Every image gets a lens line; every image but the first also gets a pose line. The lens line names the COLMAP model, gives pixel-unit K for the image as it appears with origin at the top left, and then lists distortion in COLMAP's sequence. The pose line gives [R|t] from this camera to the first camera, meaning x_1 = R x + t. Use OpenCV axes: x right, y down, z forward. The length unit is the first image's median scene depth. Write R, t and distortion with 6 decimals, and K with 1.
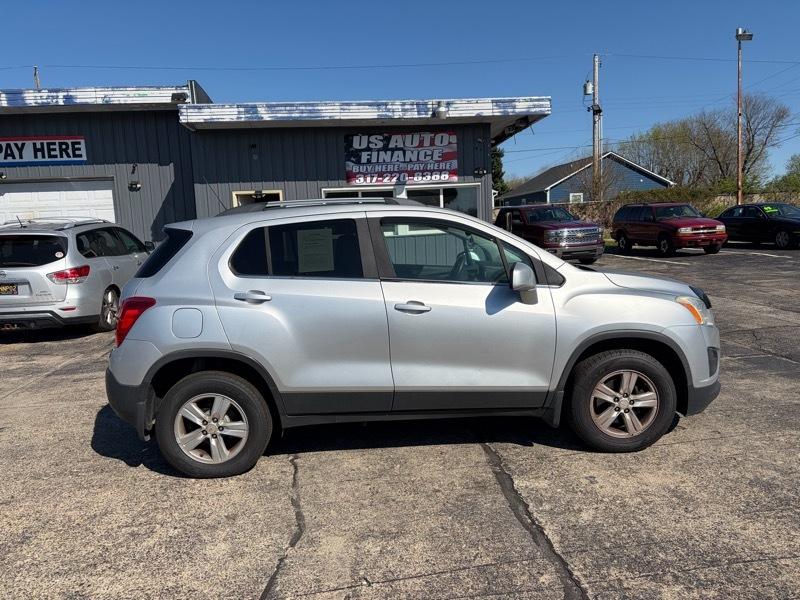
lens RADIAL K [[593.8, 0, 398.5], [0, 593.8, 300.5], [0, 0, 1]] dist [0.047285, -0.050473]
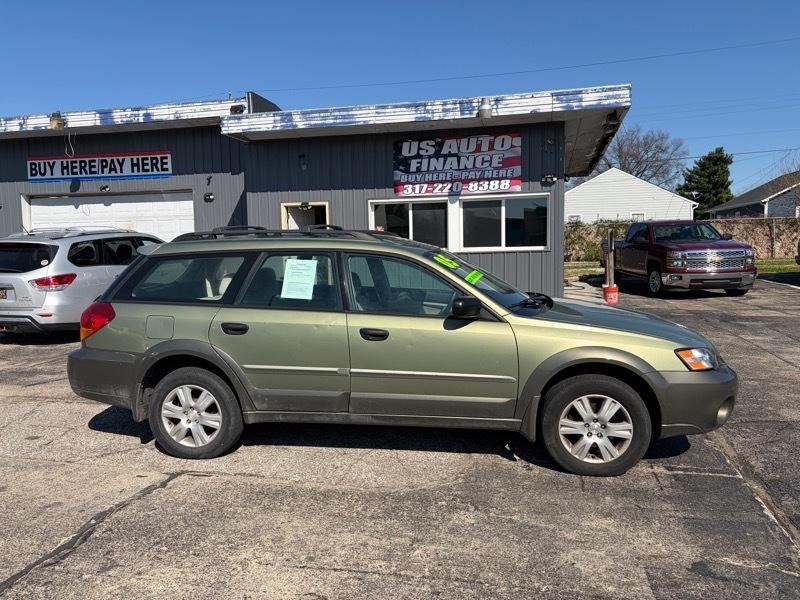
lens RADIAL K [[596.3, 0, 396.6], [0, 596.3, 297.5], [0, 0, 1]] dist [0.028893, -0.004520]
pose [[0.938380, 0.056414, -0.340969, 0.238404], [-0.064955, 0.997795, -0.013676, -0.027222], [0.339445, 0.034980, 0.939975, 0.150713]]
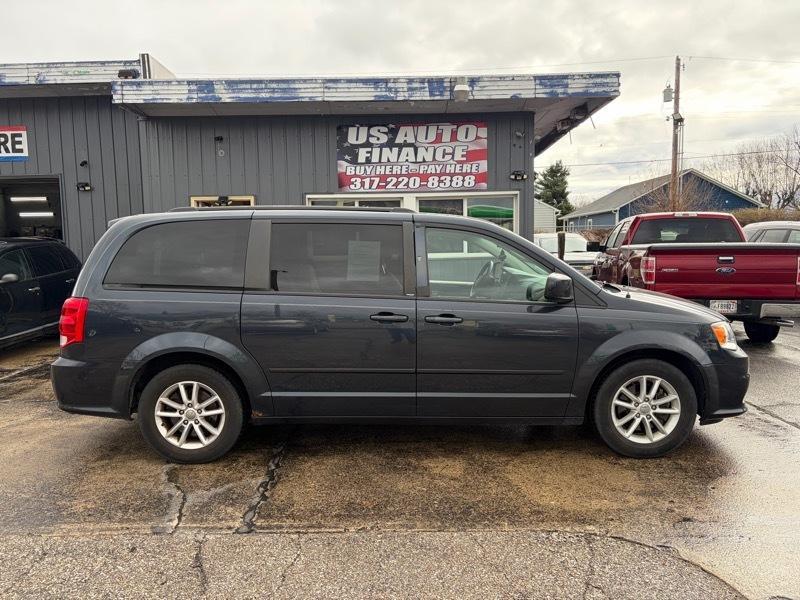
lens RADIAL K [[593.8, 0, 397.4], [0, 593.8, 300.7], [0, 0, 1]] dist [0.056176, -0.067112]
pose [[0.993835, 0.036544, -0.104671, 0.073212], [-0.039627, 0.998835, -0.027521, -0.037148], [0.103543, 0.031499, 0.994126, 0.259160]]
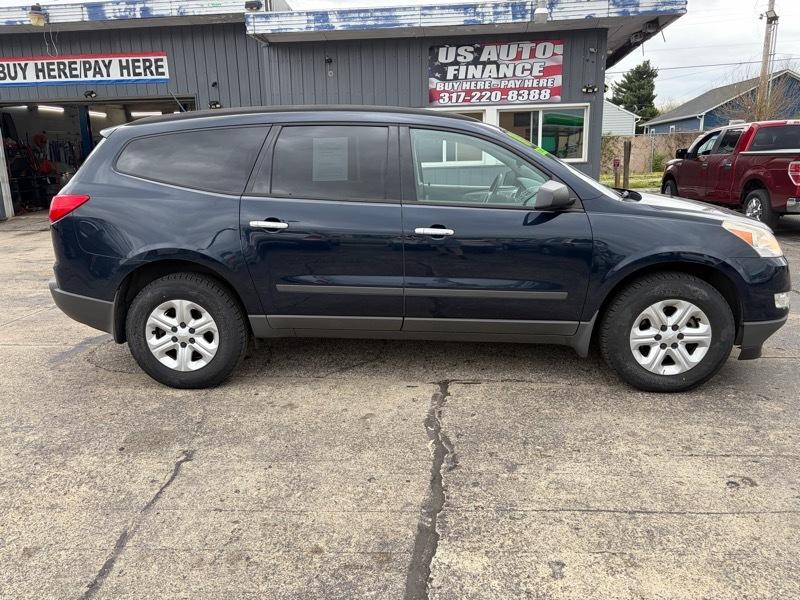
lens RADIAL K [[593.8, 0, 398.5], [0, 593.8, 300.5], [0, 0, 1]] dist [0.047285, -0.050473]
pose [[0.975764, 0.072636, -0.206419, 0.072694], [-0.047927, 0.991337, 0.122283, -0.014216], [0.213513, -0.109426, 0.970793, 0.101461]]
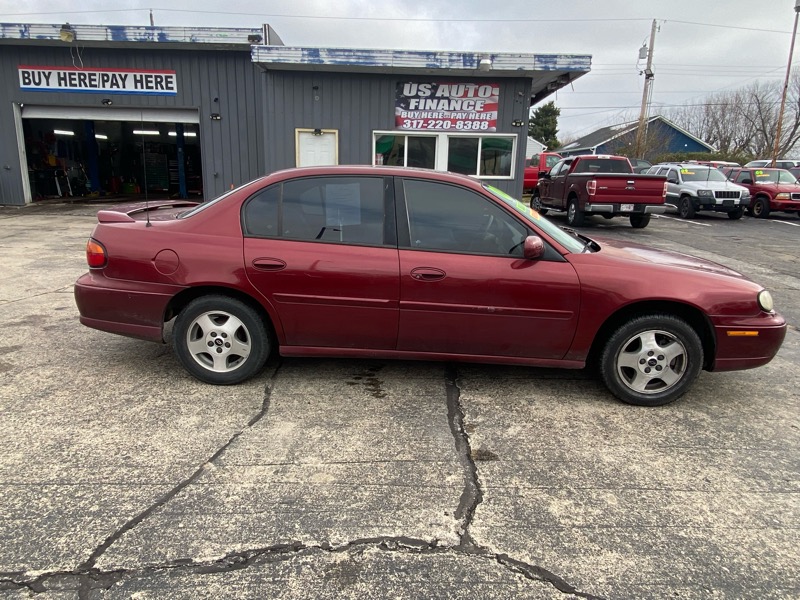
lens RADIAL K [[508.8, 0, 396.6], [0, 508.8, 294.7], [0, 0, 1]] dist [0.060002, -0.066177]
pose [[0.990610, 0.095220, -0.098112, 0.040498], [-0.083749, 0.989823, 0.115052, 0.004058], [0.108068, -0.105755, 0.988502, 0.014820]]
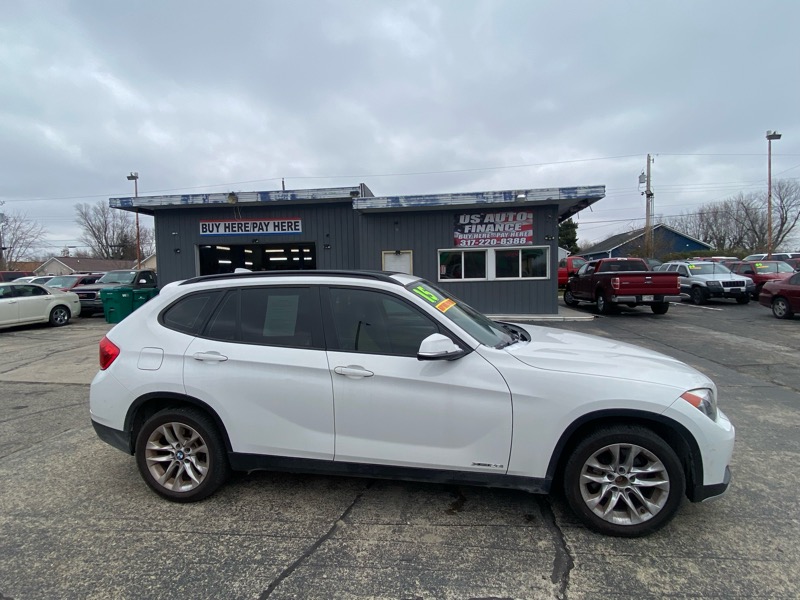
lens RADIAL K [[389.7, 0, 398.8], [0, 389.7, 299.8], [0, 0, 1]] dist [0.065322, -0.069705]
pose [[0.968507, 0.039544, -0.245826, 0.026100], [-0.053804, 0.997220, -0.051560, -0.001258], [0.243104, 0.063163, 0.967942, 0.010474]]
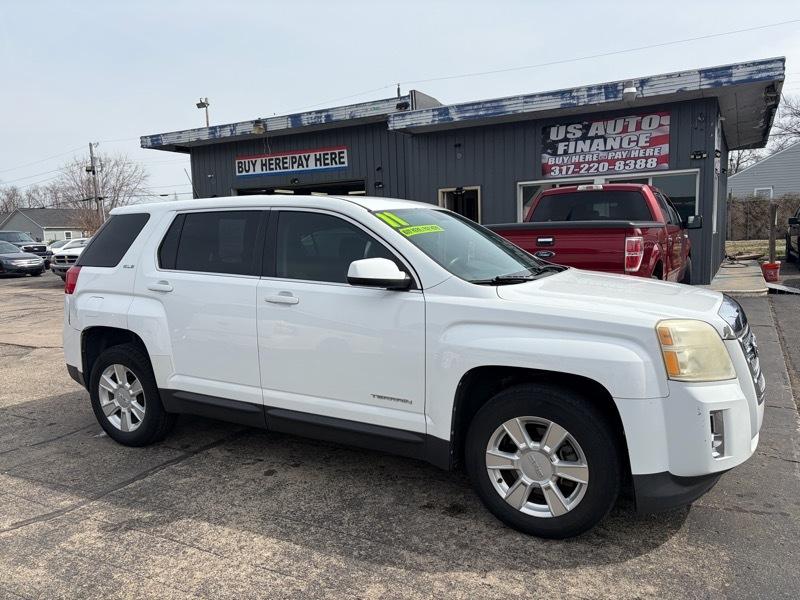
lens RADIAL K [[595.6, 0, 405.5], [0, 595.6, 301.6], [0, 0, 1]] dist [0.050272, -0.053042]
pose [[0.819365, 0.082704, -0.567275, 0.305978], [-0.073958, 0.996519, 0.038460, -0.013889], [0.568481, 0.010442, 0.822630, 0.068647]]
